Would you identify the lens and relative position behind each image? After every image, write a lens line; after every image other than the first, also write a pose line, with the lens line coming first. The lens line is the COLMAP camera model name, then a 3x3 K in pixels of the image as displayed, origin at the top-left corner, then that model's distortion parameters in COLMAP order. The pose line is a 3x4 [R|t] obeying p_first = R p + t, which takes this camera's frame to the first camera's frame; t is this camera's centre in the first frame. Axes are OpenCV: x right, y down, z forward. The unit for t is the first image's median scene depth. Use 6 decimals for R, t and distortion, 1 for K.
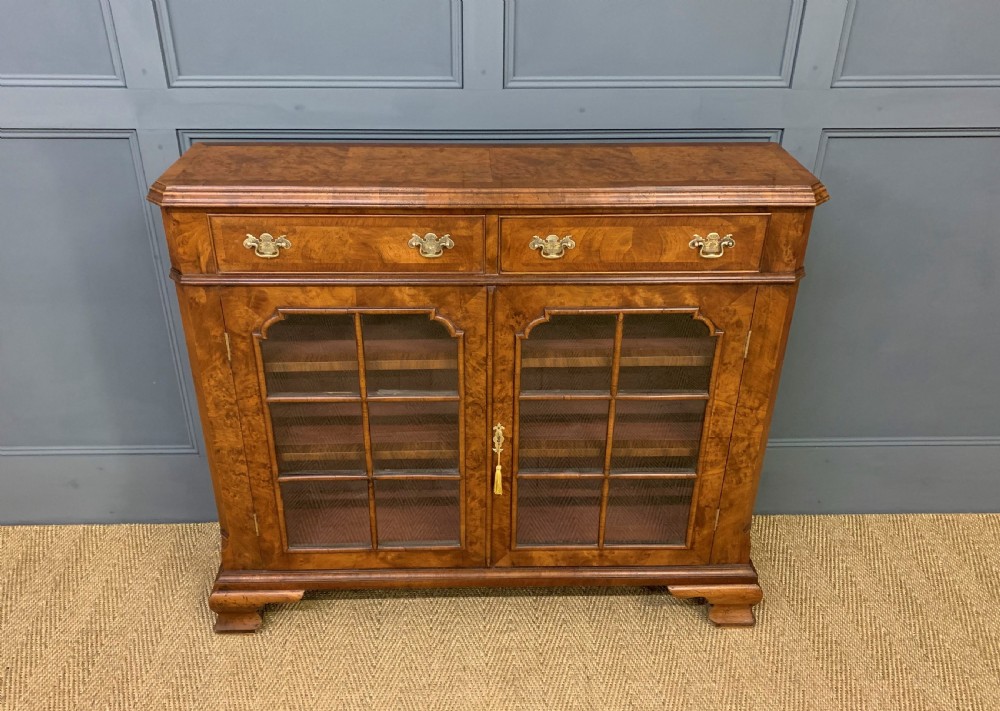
lens RADIAL K [[890.1, 0, 493.5], [0, 890.1, 353.6], [0, 0, 1]] dist [0.049542, -0.023166]
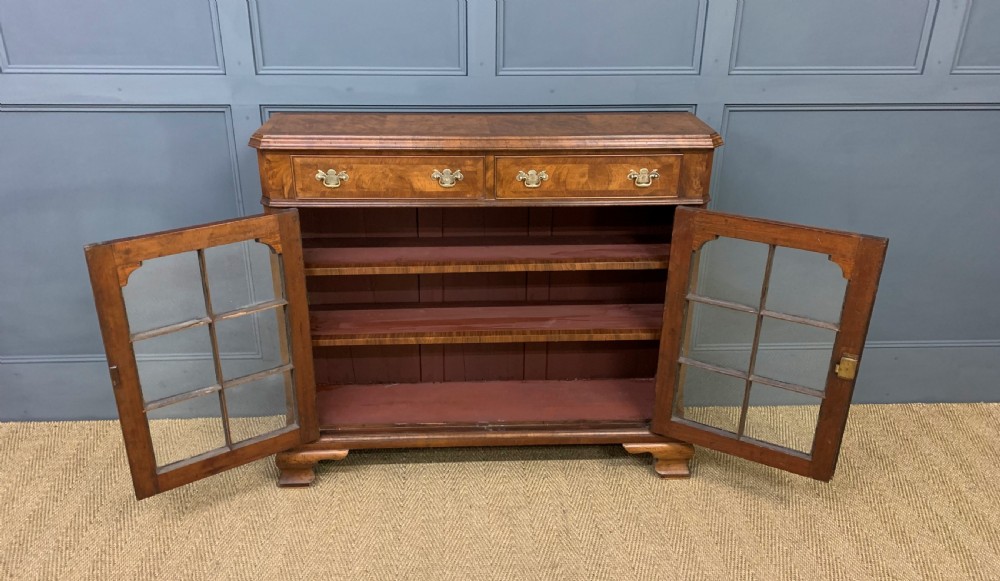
lens RADIAL K [[822.1, 0, 500.0], [0, 822.1, 290.5], [0, 0, 1]] dist [0.123398, -0.209544]
pose [[0.999654, -0.009097, 0.024674, -0.018309], [0.011298, 0.995825, -0.090578, 0.163183], [-0.023747, 0.090826, 0.995584, -0.274353]]
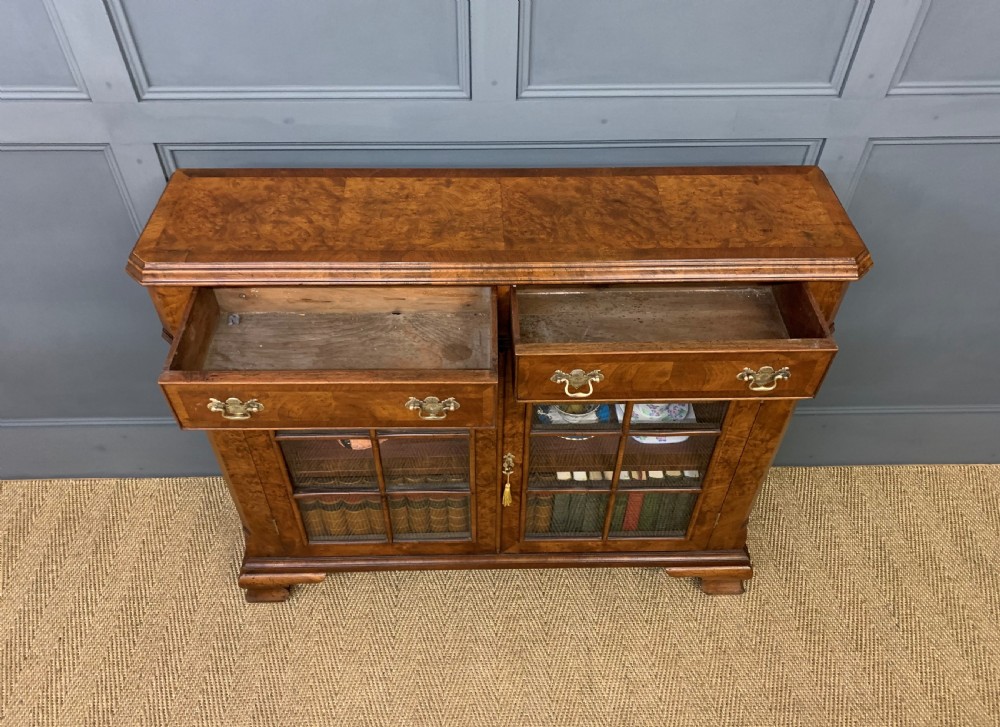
lens RADIAL K [[802.7, 0, 500.0], [0, 802.7, 363.5], [0, 0, 1]] dist [0.030971, 0.001393]
pose [[0.999992, 0.003935, -0.000414, -0.004432], [-0.003659, 0.959514, 0.281638, -0.281699], [0.001505, -0.281635, 0.959521, 0.165257]]
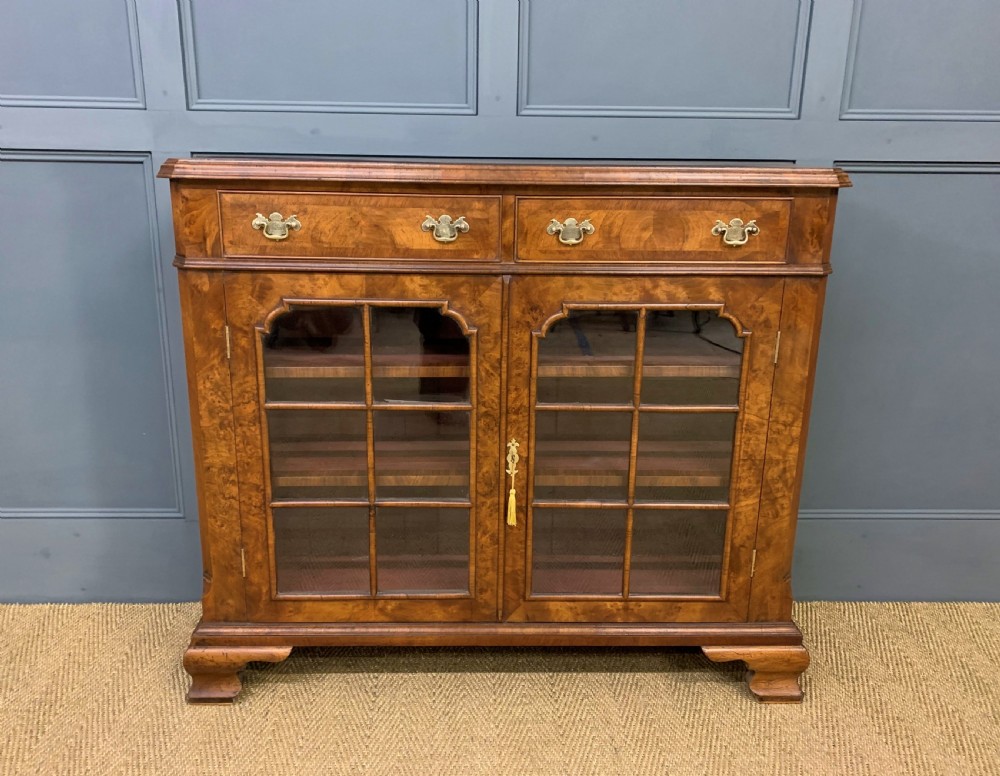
lens RADIAL K [[888.7, 0, 490.5], [0, 888.7, 385.4], [0, 0, 1]] dist [0.036202, -0.000919]
pose [[0.999988, 0.004876, 0.000972, -0.019511], [-0.004517, 0.972640, -0.232275, 0.246208], [-0.002078, 0.232268, 0.972650, 0.090698]]
